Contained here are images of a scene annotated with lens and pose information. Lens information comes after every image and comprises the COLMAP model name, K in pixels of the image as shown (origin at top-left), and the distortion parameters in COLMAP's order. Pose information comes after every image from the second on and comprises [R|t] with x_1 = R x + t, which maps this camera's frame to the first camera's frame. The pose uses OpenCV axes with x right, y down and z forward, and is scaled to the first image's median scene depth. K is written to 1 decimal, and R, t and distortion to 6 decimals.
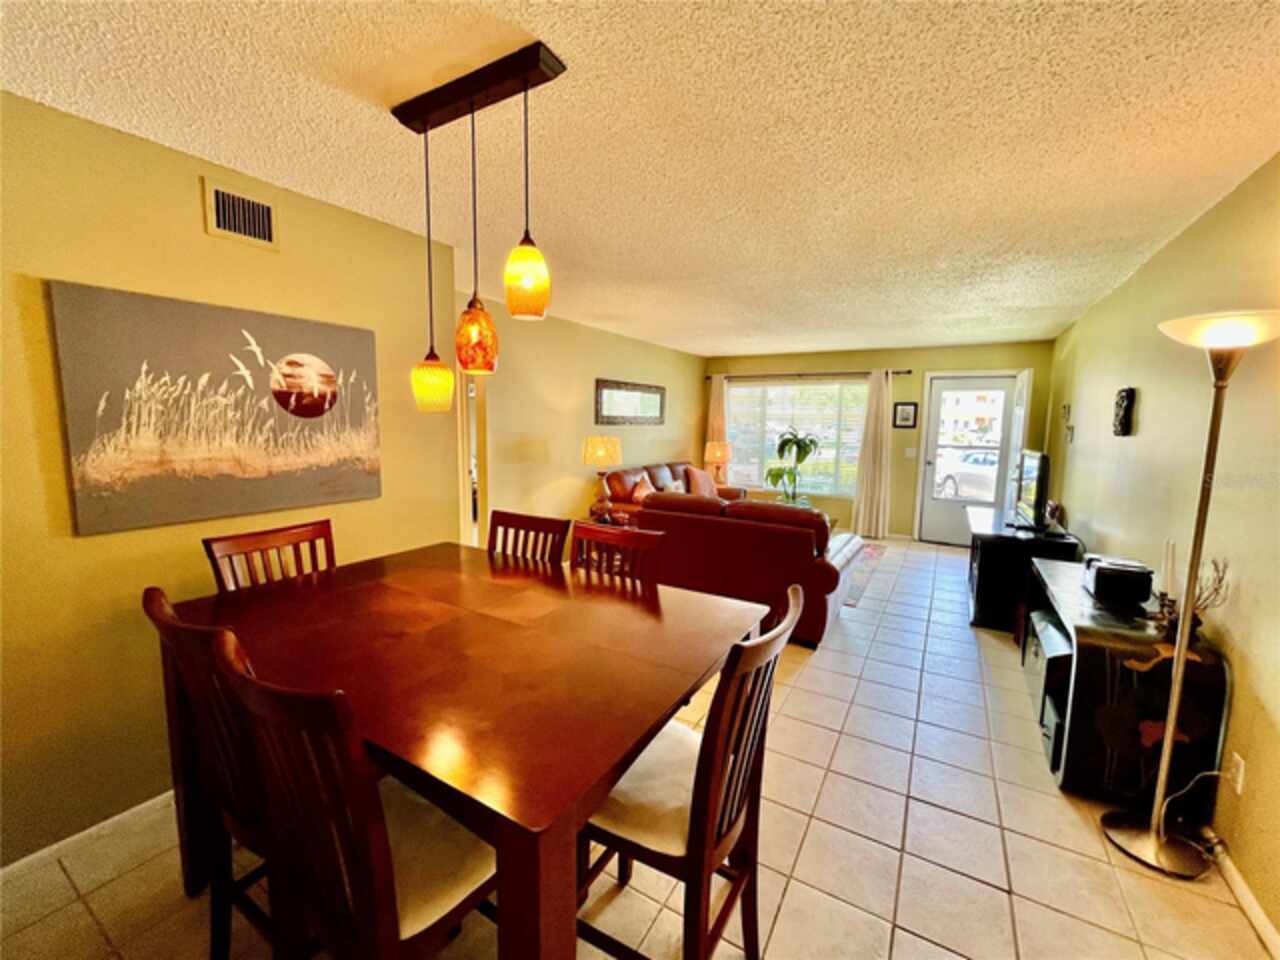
lens RADIAL K [[519.2, 0, 640.0], [0, 519.2, 480.0], [0, 0, 1]] dist [-0.000254, -0.000067]
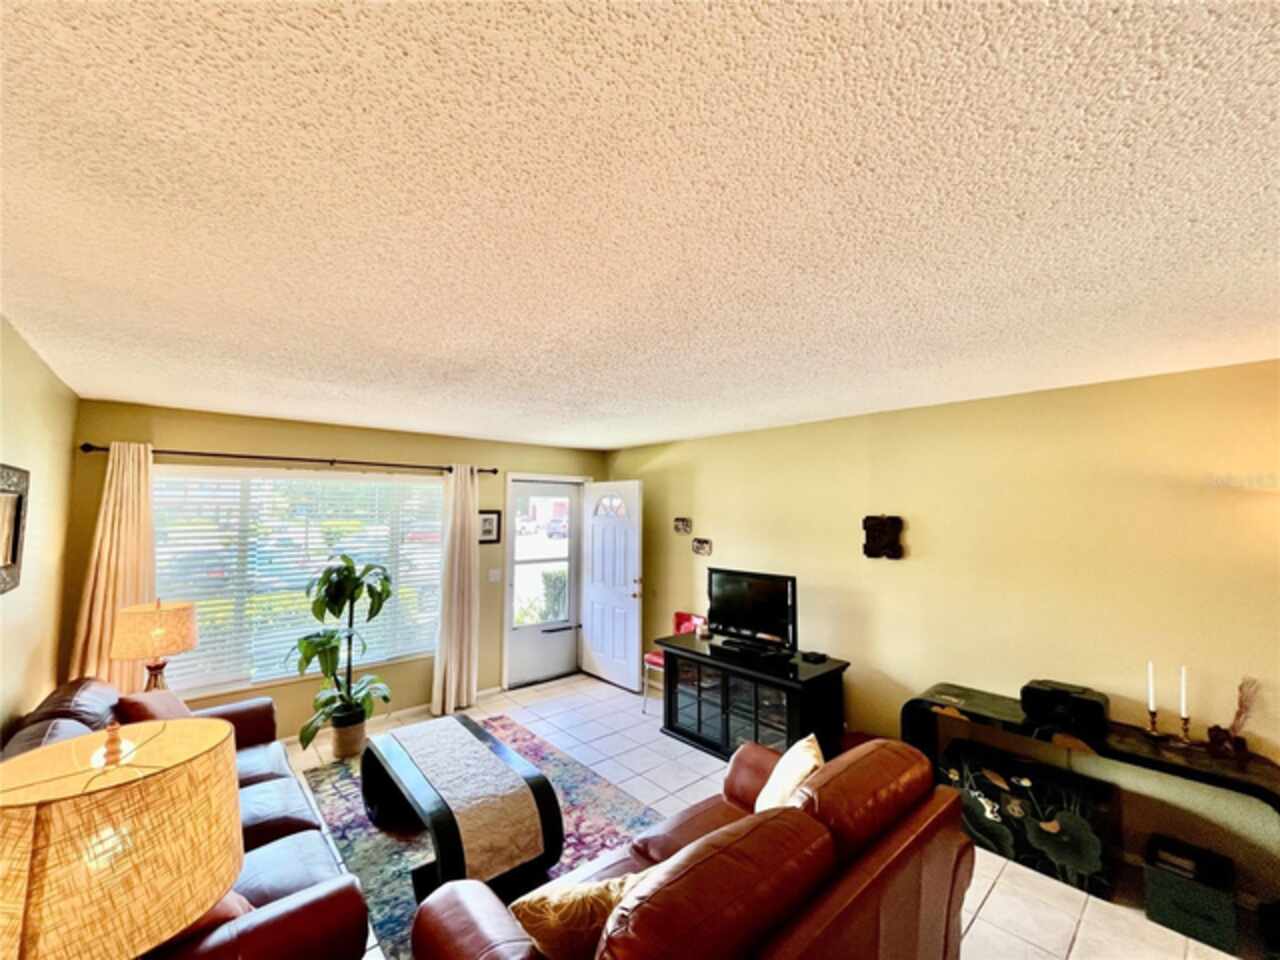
lens RADIAL K [[525.3, 0, 640.0], [0, 525.3, 480.0], [0, 0, 1]] dist [0.000381, -0.000020]
pose [[0.308979, 0.040193, 0.950219, -0.087374], [0.108248, 0.991128, -0.077122, -0.062723], [-0.944888, 0.126689, 0.301887, 0.316352]]
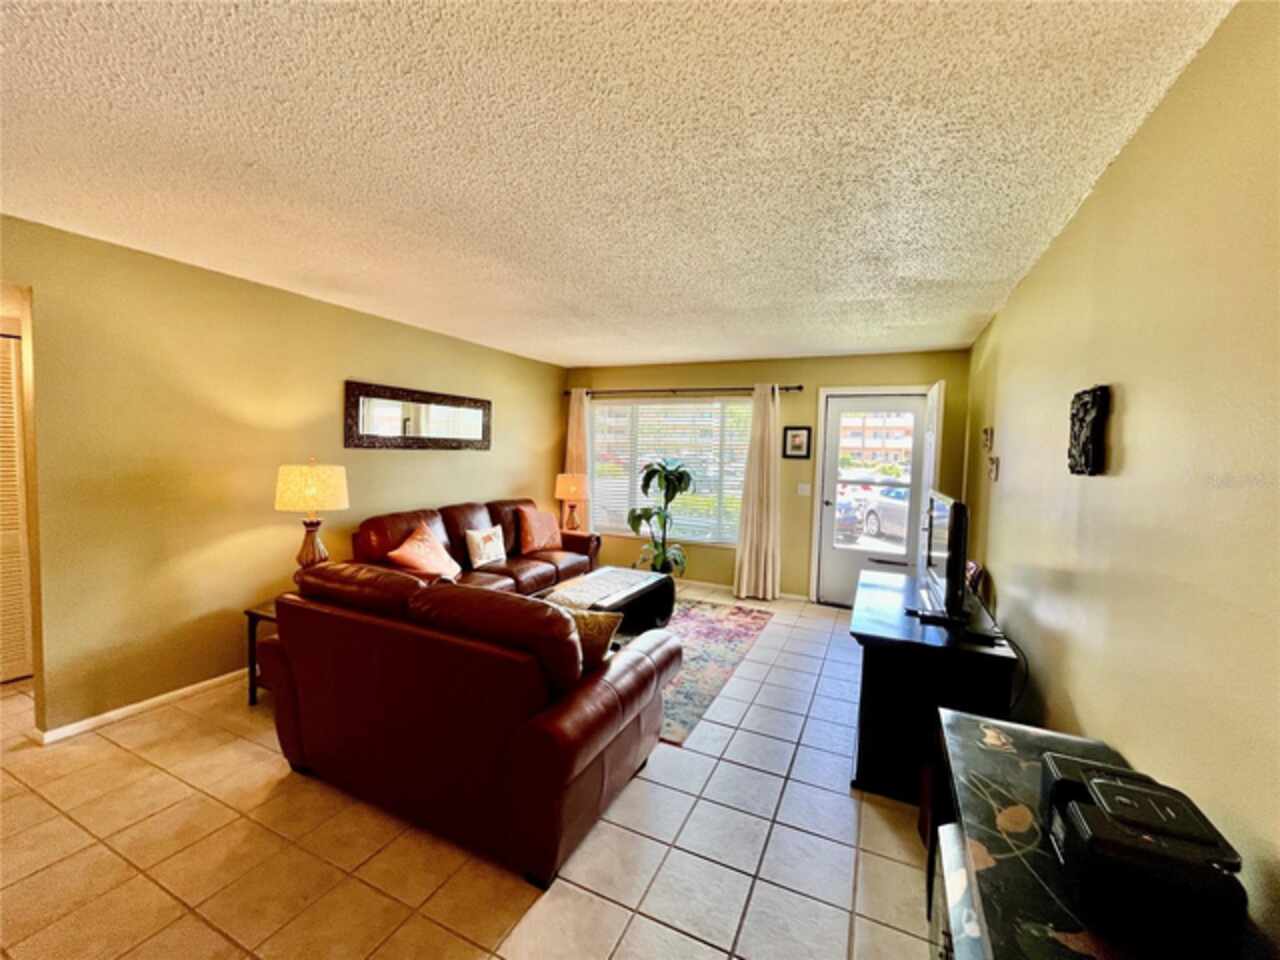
lens RADIAL K [[516.1, 0, 640.0], [0, 516.1, 480.0], [0, 0, 1]] dist [-0.000410, -0.000036]
pose [[0.995406, 0.008638, 0.095358, 0.114394], [-0.003326, 0.998441, -0.055723, -0.013336], [-0.095690, 0.055150, 0.993882, 0.141524]]
